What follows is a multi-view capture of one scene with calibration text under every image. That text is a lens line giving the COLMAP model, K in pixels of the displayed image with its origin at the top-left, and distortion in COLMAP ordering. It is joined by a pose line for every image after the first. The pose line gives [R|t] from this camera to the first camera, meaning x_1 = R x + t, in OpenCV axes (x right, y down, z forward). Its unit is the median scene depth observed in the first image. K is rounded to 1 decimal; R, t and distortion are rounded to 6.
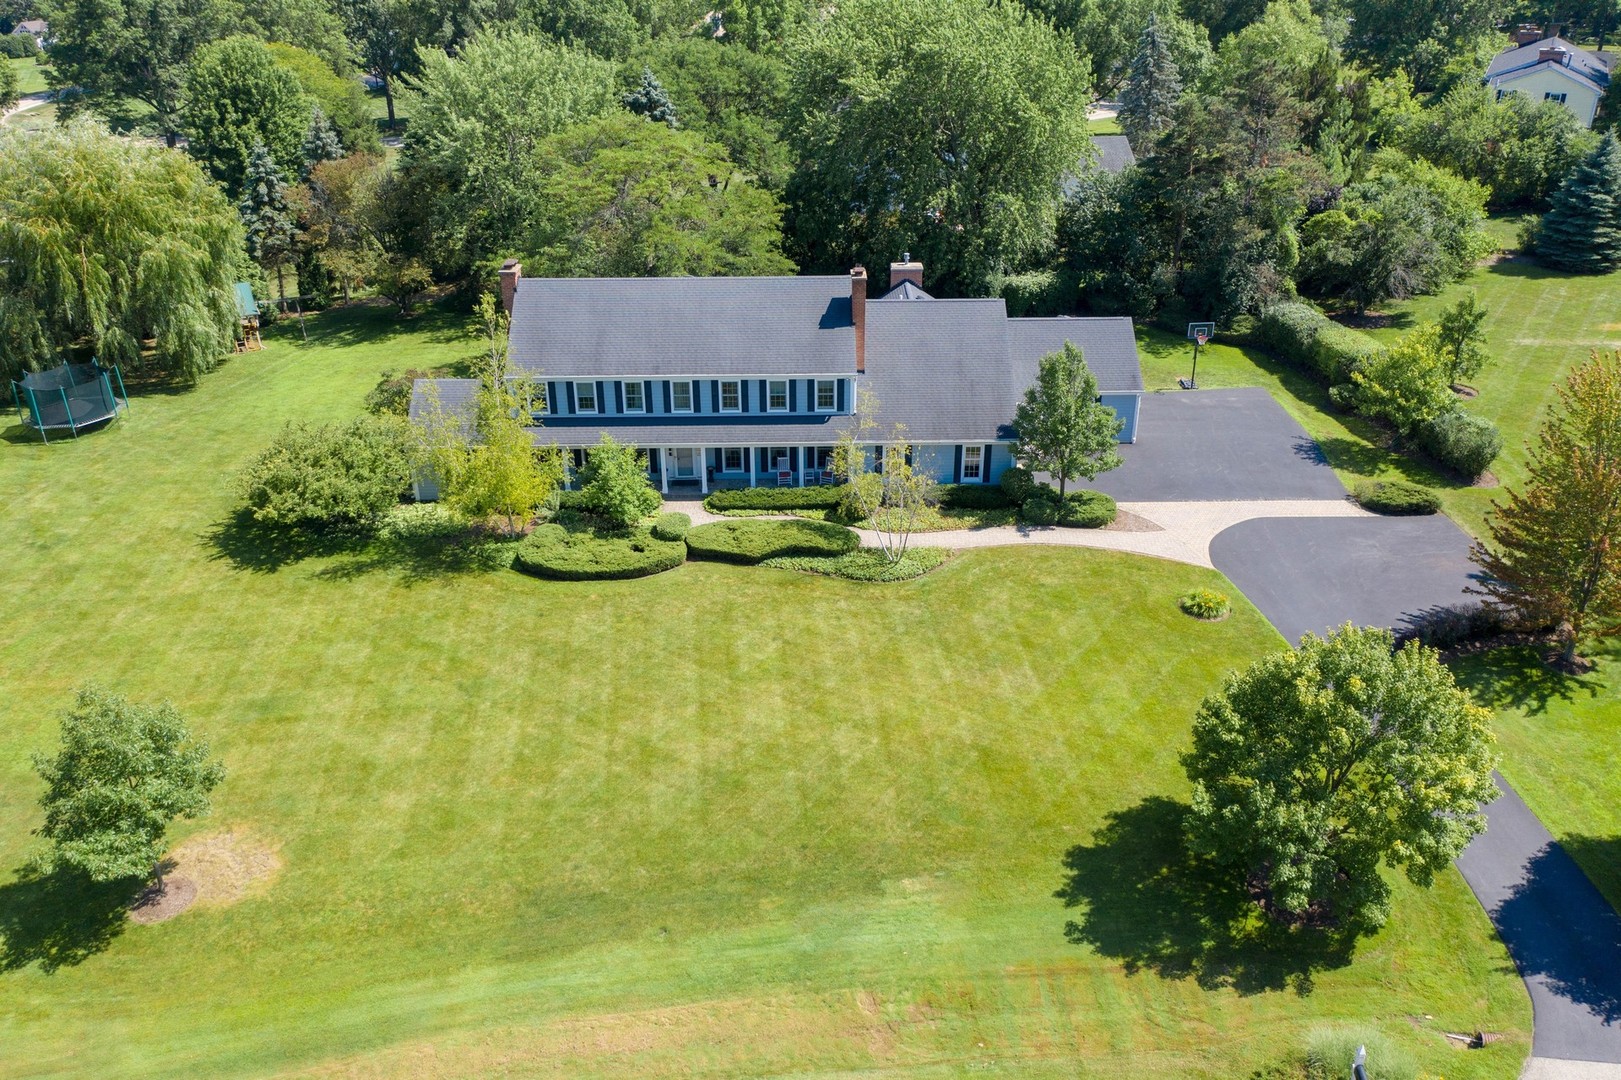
lens RADIAL K [[1271.3, 0, 806.3], [0, 1271.3, 543.5], [0, 0, 1]] dist [-0.019817, 0.006325]
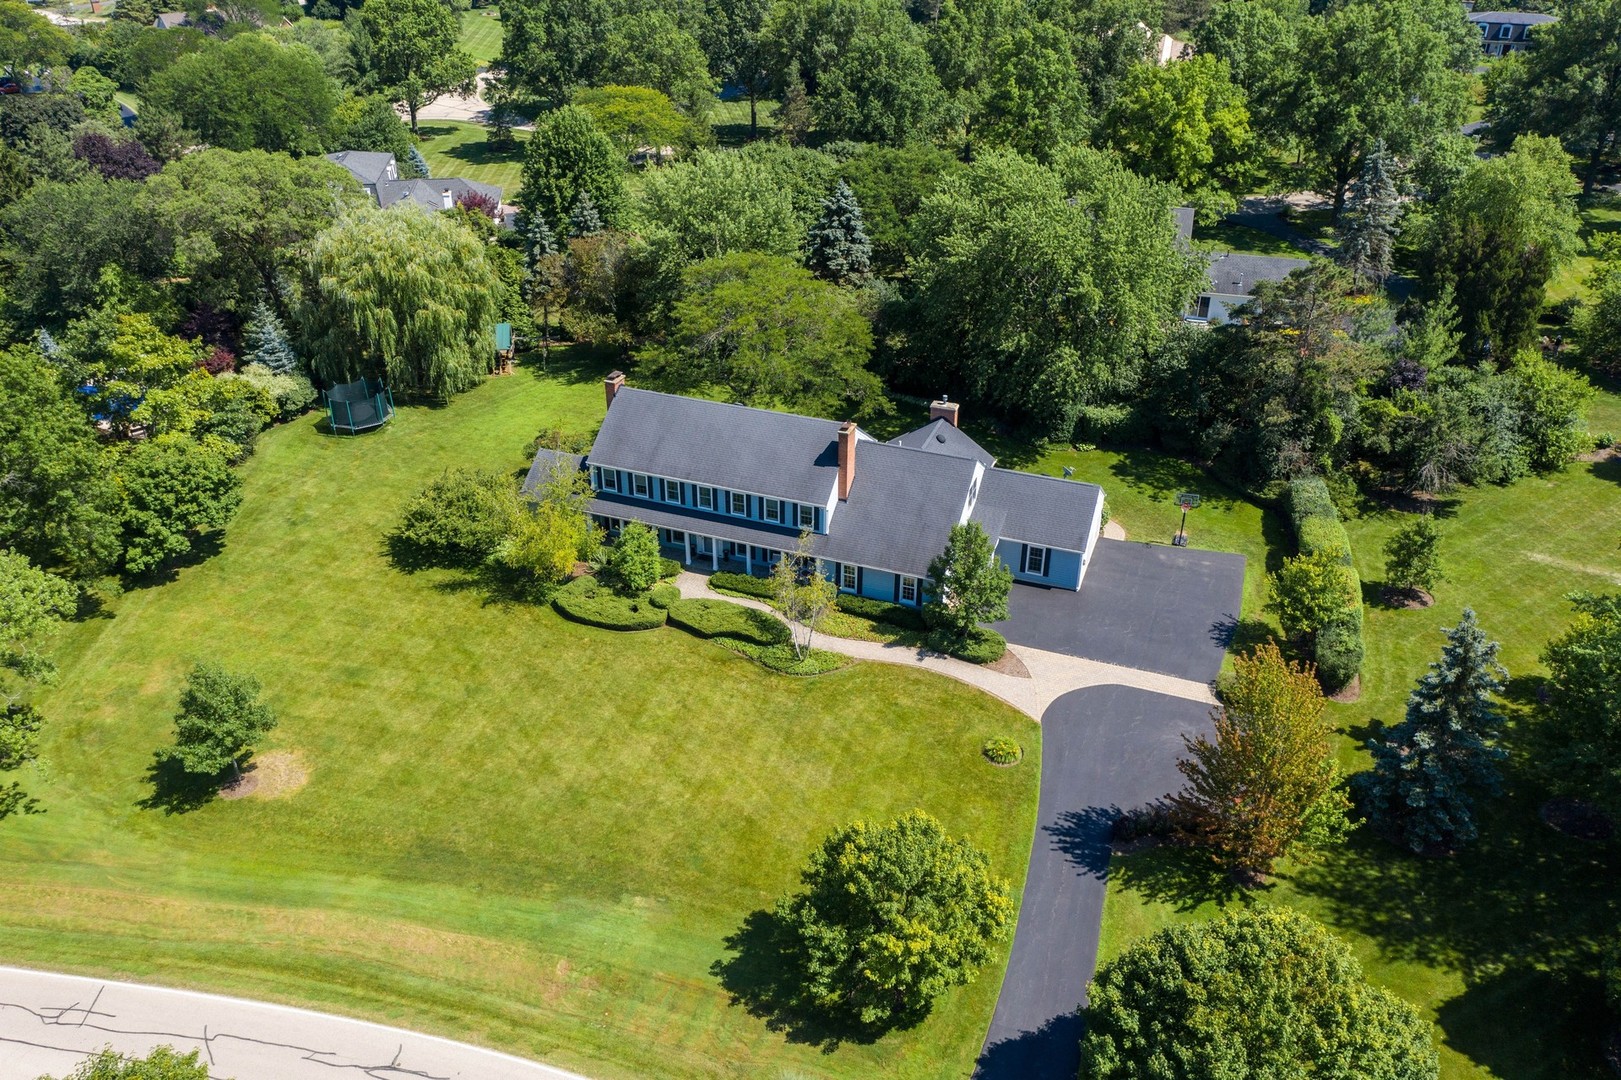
lens RADIAL K [[1246.5, 0, 810.5], [0, 1246.5, 540.0], [0, 0, 1]] dist [-0.010080, 0.004837]
pose [[0.932536, 0.190103, -0.306980, 0.433364], [-0.174159, 0.981560, 0.078794, -0.202883], [0.316299, -0.020015, 0.948448, -0.215607]]
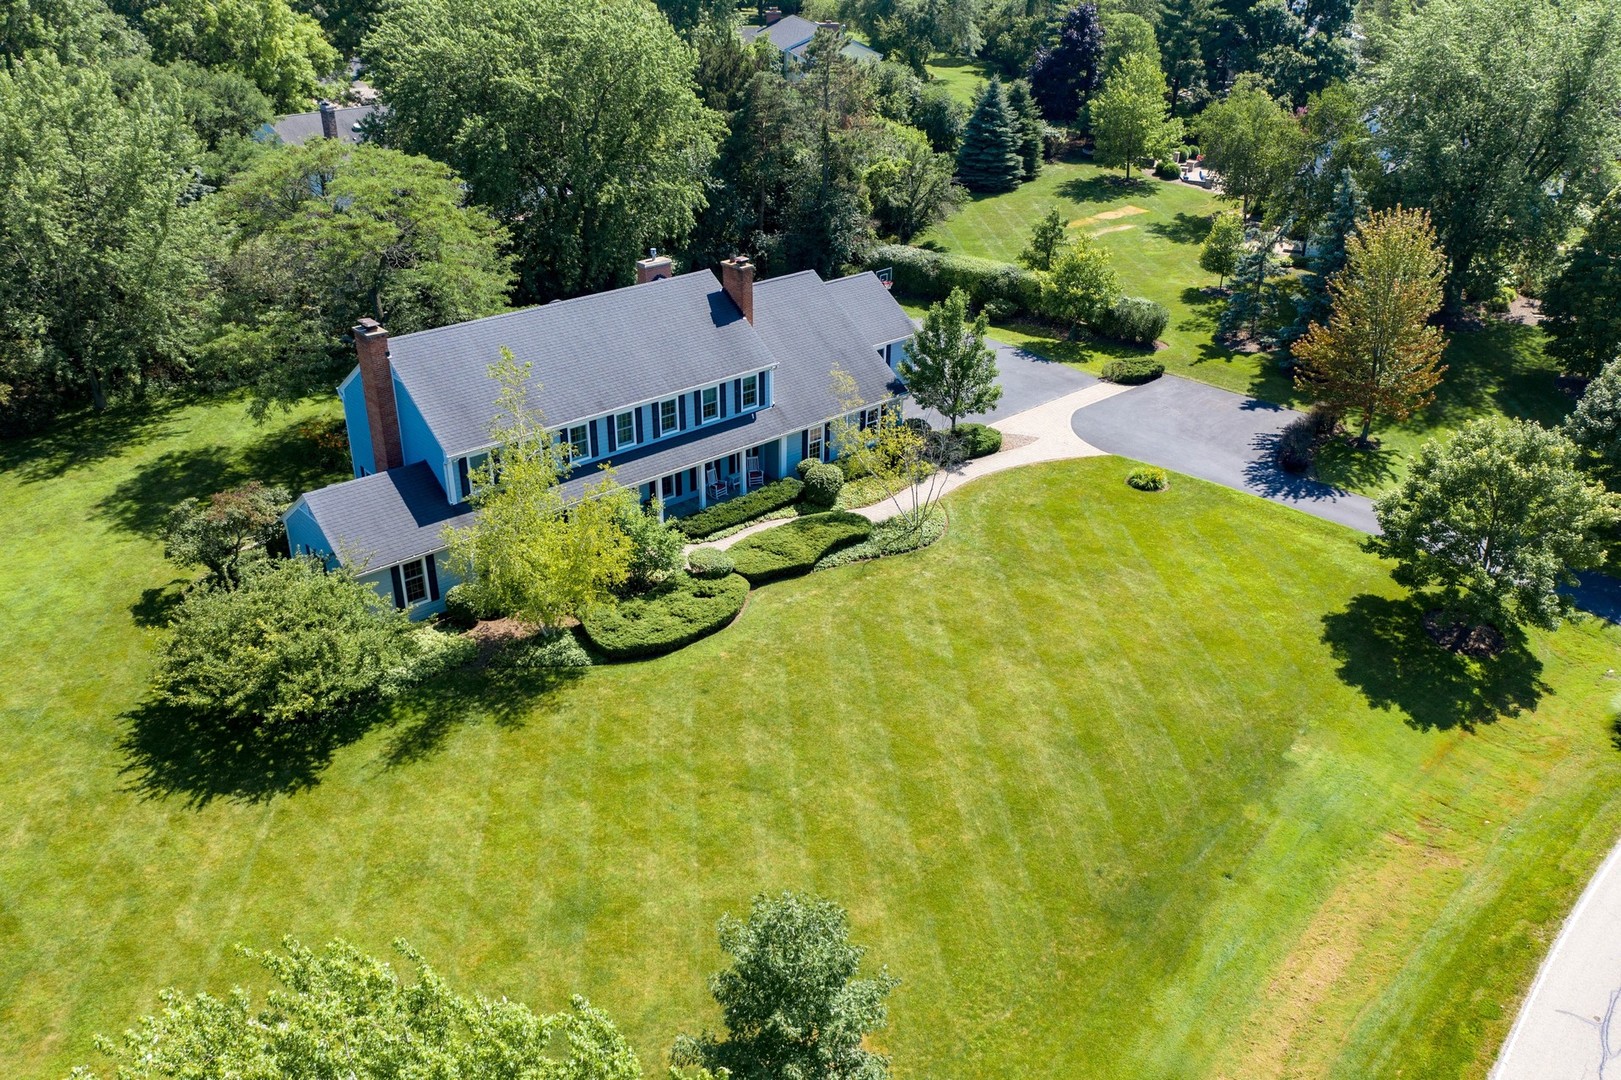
lens RADIAL K [[1246.5, 0, 810.5], [0, 1246.5, 540.0], [0, 0, 1]] dist [-0.010080, 0.004837]
pose [[0.752095, -0.290047, 0.591800, -0.562941], [0.291142, 0.951802, 0.096486, -0.092012], [-0.591261, 0.099731, 0.800290, 0.242054]]
